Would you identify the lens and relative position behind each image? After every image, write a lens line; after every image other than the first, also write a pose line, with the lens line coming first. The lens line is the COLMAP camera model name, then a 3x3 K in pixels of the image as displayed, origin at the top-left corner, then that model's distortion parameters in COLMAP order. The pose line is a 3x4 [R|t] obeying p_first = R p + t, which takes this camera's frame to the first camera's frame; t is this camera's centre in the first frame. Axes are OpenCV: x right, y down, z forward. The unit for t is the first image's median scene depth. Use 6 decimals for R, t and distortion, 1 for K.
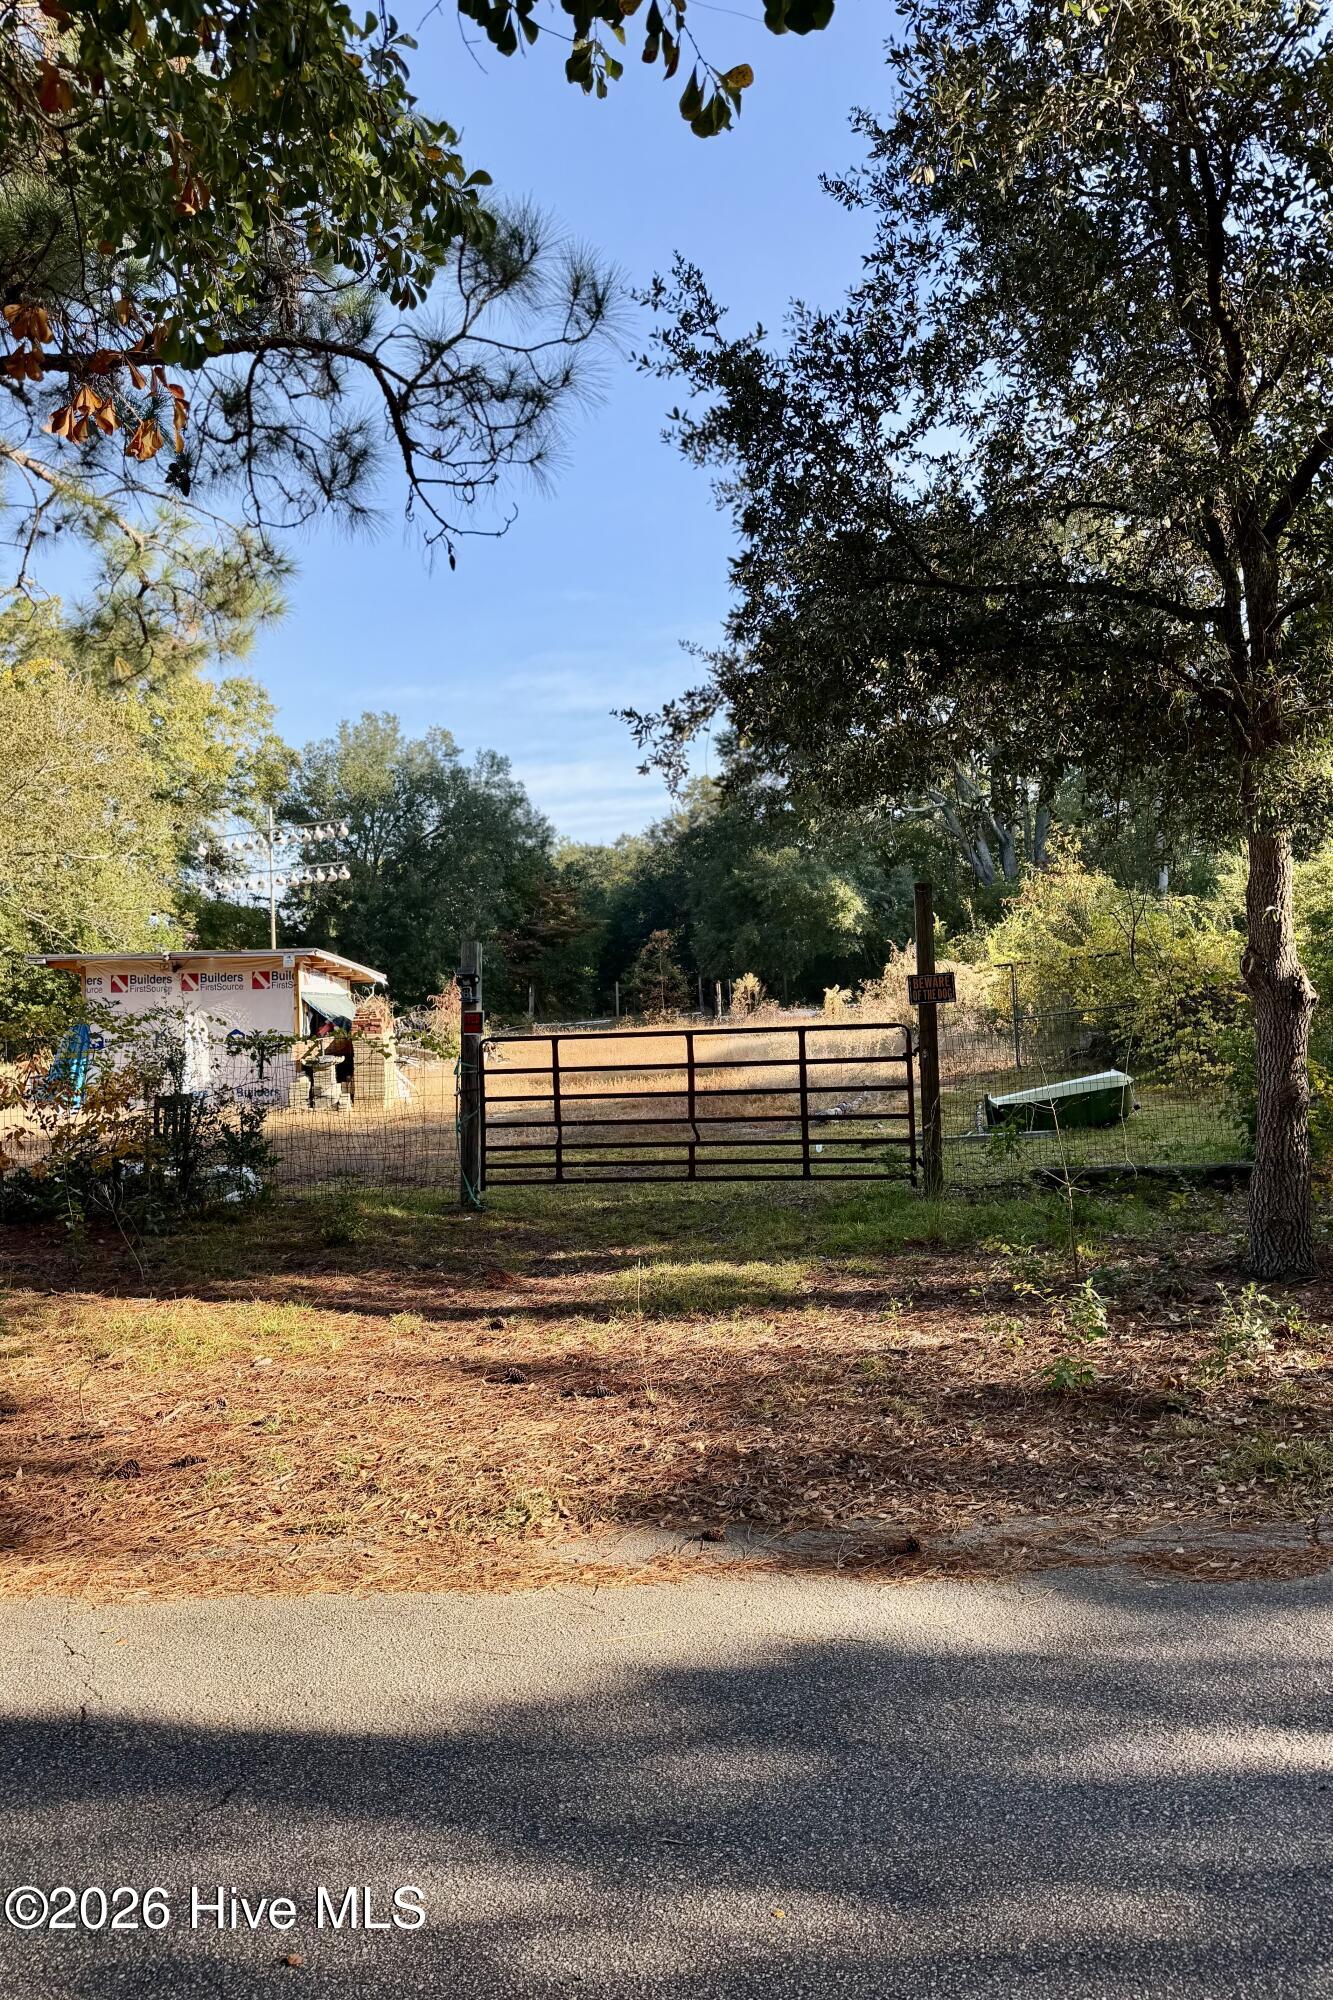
lens RADIAL K [[1404.1, 0, 666.3], [0, 1404.1, 988.1], [0, 0, 1]] dist [0.152493, -0.247840]
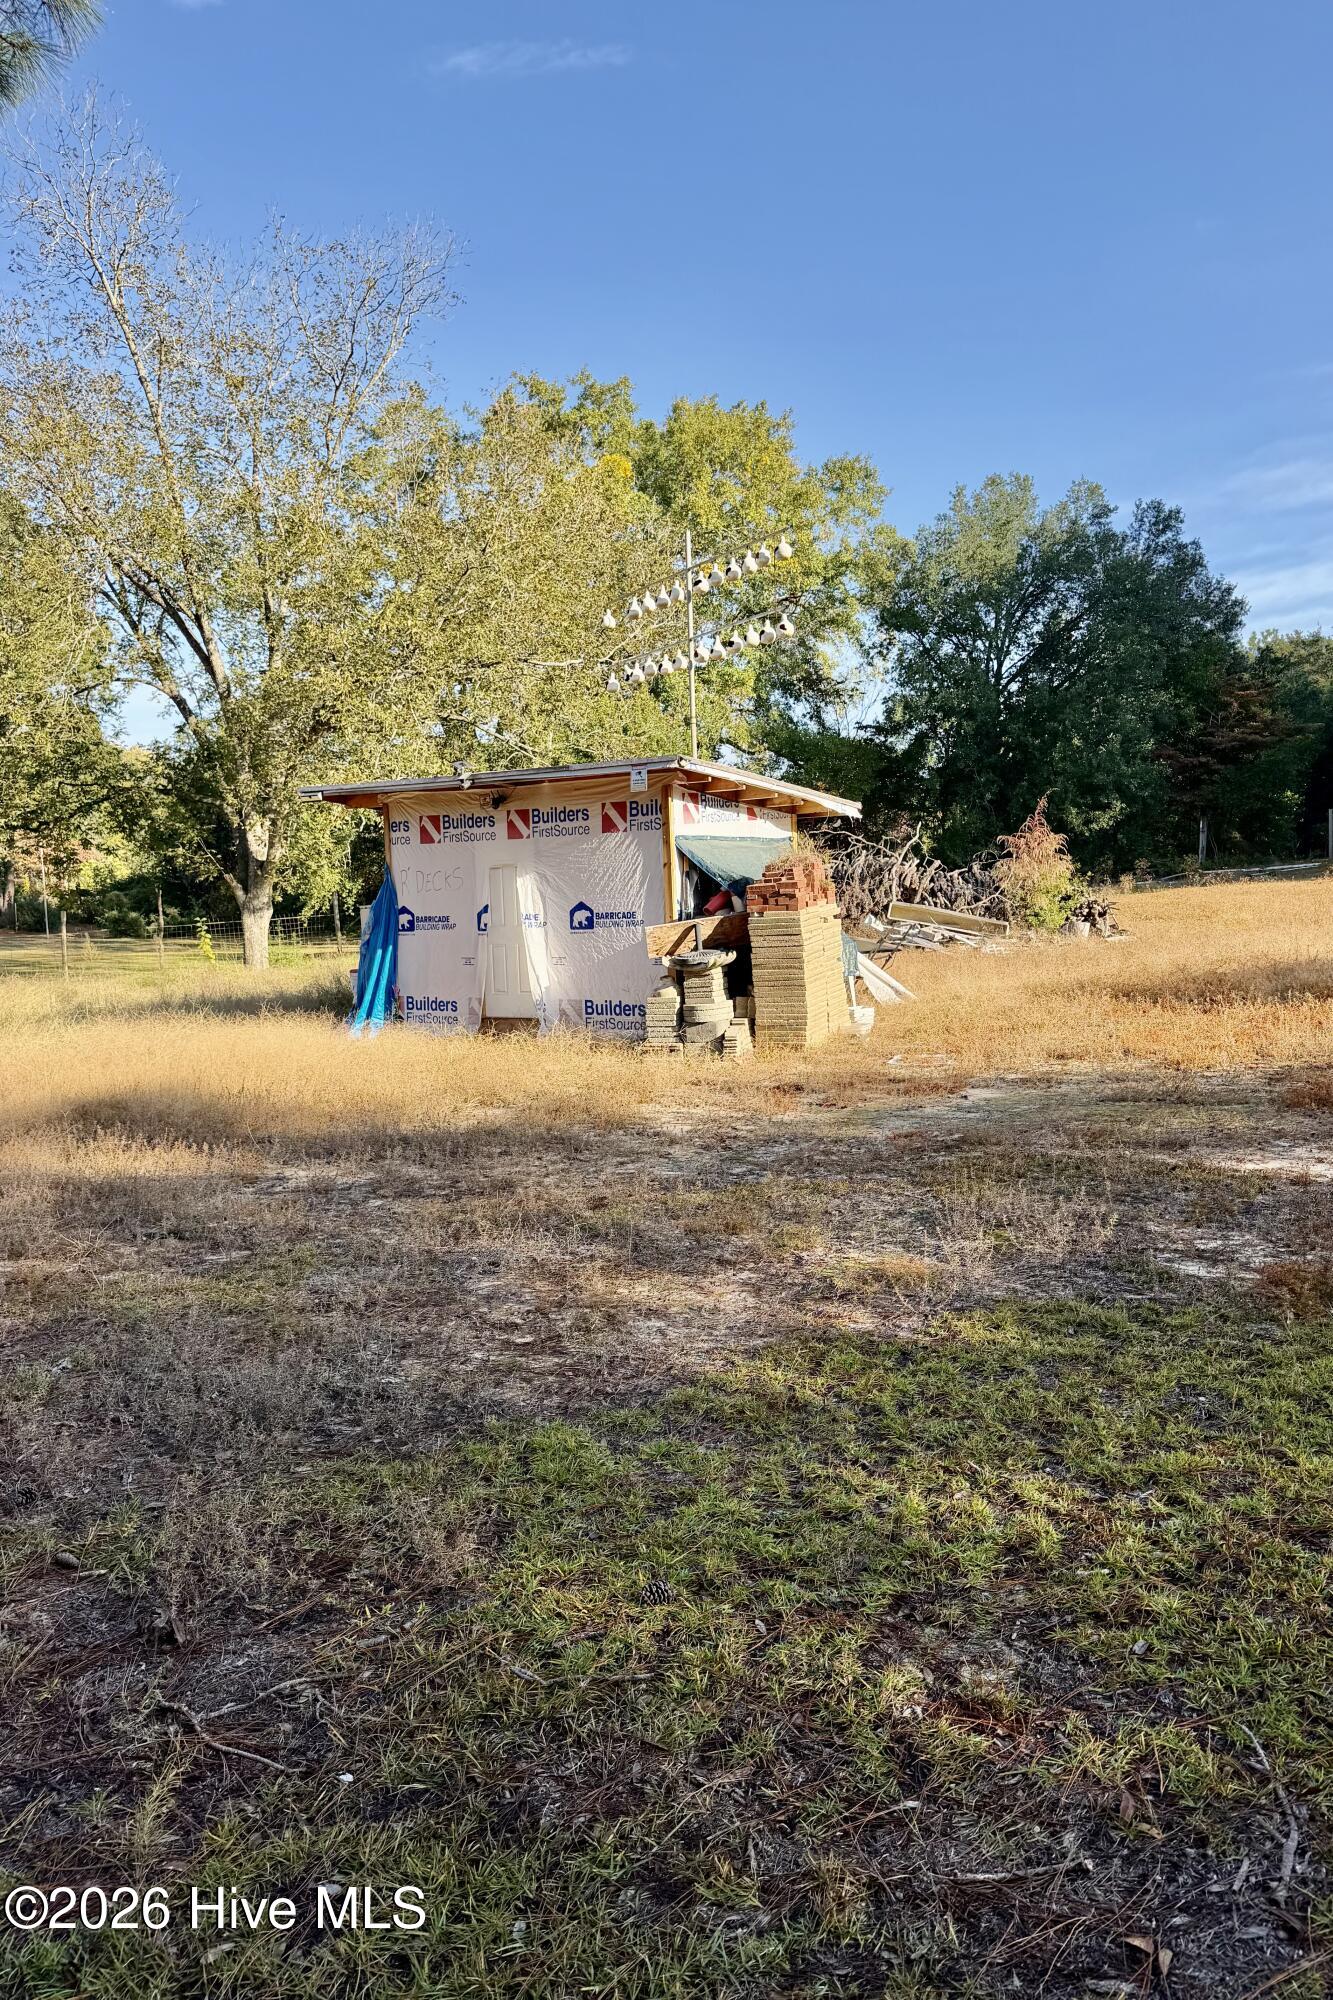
lens RADIAL K [[1327.8, 0, 673.5], [0, 1327.8, 1042.0], [0, 0, 1]] dist [0.081432, -0.199622]
pose [[0.880420, 0.044848, -0.472068, -0.003214], [0.028548, 0.988699, 0.147173, 0.005854], [0.473334, -0.143051, 0.869190, 0.522720]]
